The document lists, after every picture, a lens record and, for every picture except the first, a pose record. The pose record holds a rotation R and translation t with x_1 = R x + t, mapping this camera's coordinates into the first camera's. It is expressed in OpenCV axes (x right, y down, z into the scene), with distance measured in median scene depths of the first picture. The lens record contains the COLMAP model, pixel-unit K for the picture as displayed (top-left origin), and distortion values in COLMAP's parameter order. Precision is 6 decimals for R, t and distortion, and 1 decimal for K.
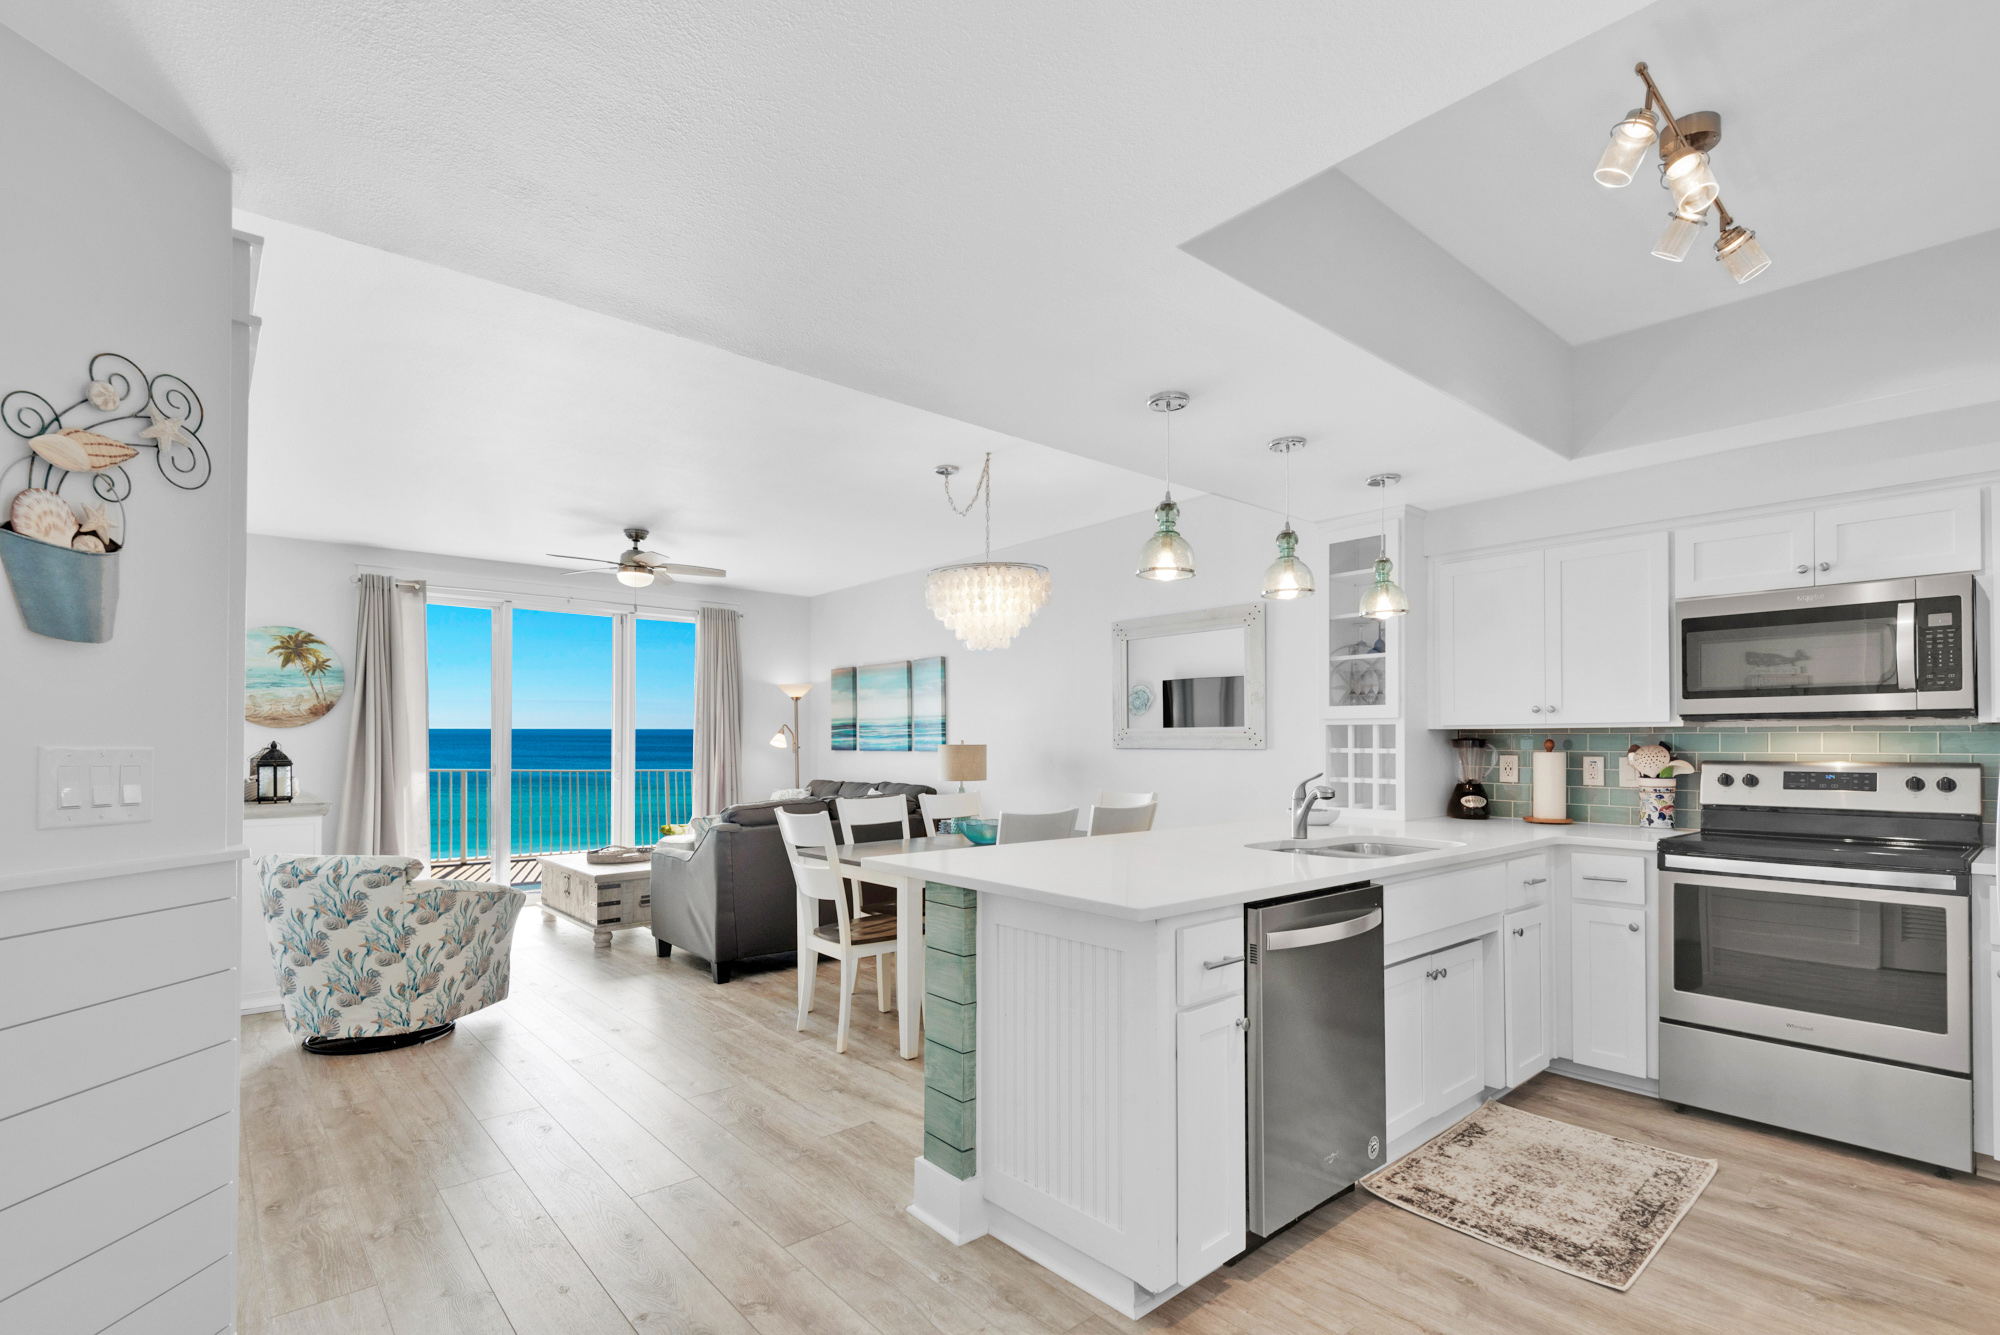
lens RADIAL K [[940.2, 0, 1007.1], [0, 940.2, 708.6], [0, 0, 1]] dist [0.022521, -0.015695]
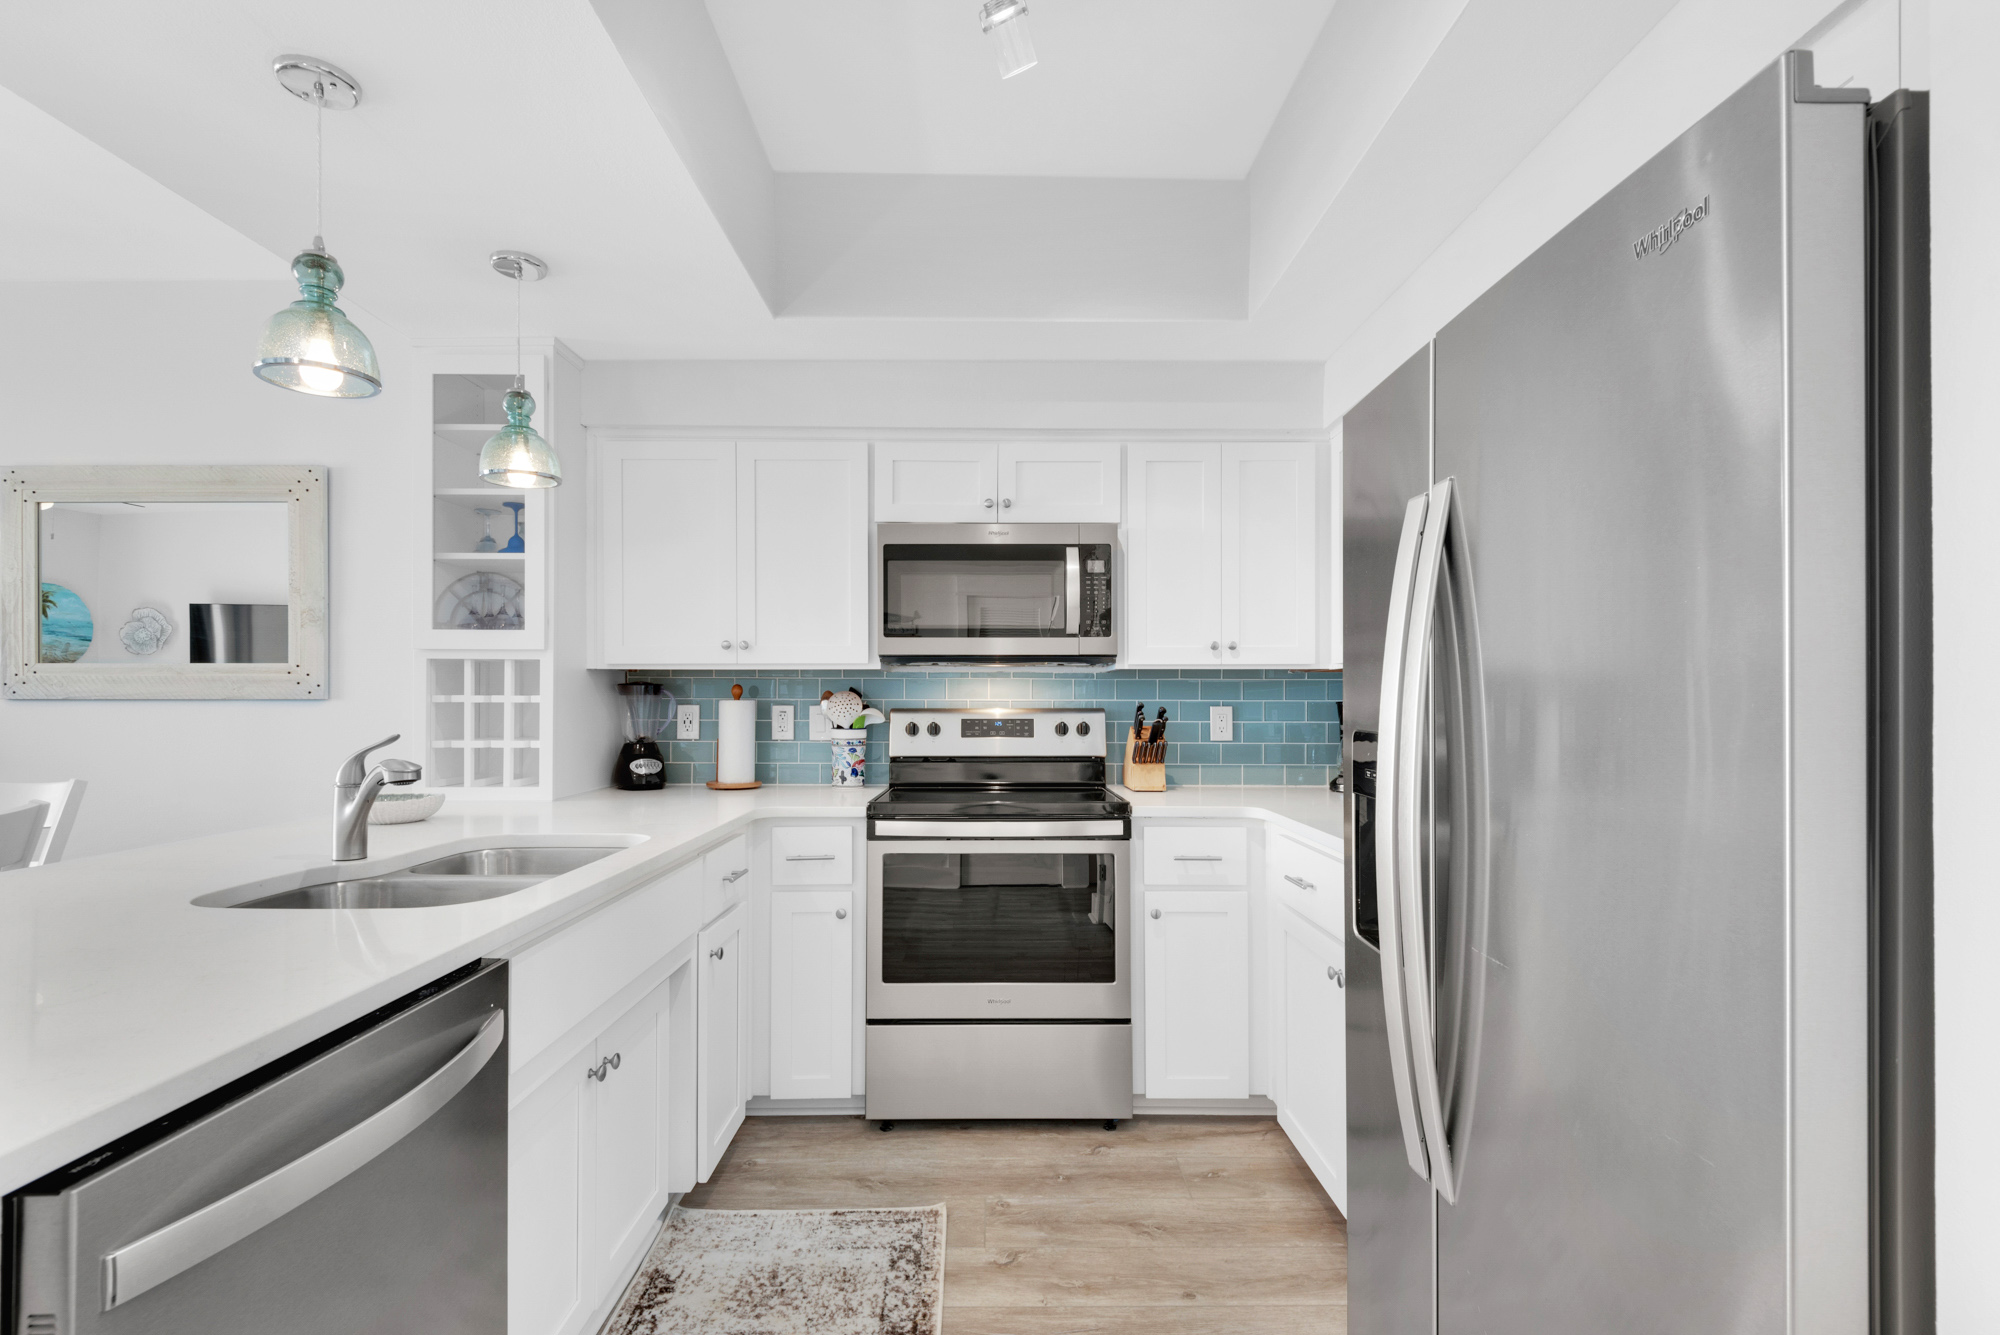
lens RADIAL K [[940.2, 0, 1007.1], [0, 940.2, 708.6], [0, 0, 1]] dist [0.022521, -0.015695]
pose [[0.660618, -0.007272, 0.750687, 0.141894], [-0.026833, 0.999085, 0.033292, 0.023313], [-0.750243, -0.042137, 0.659818, 0.342591]]
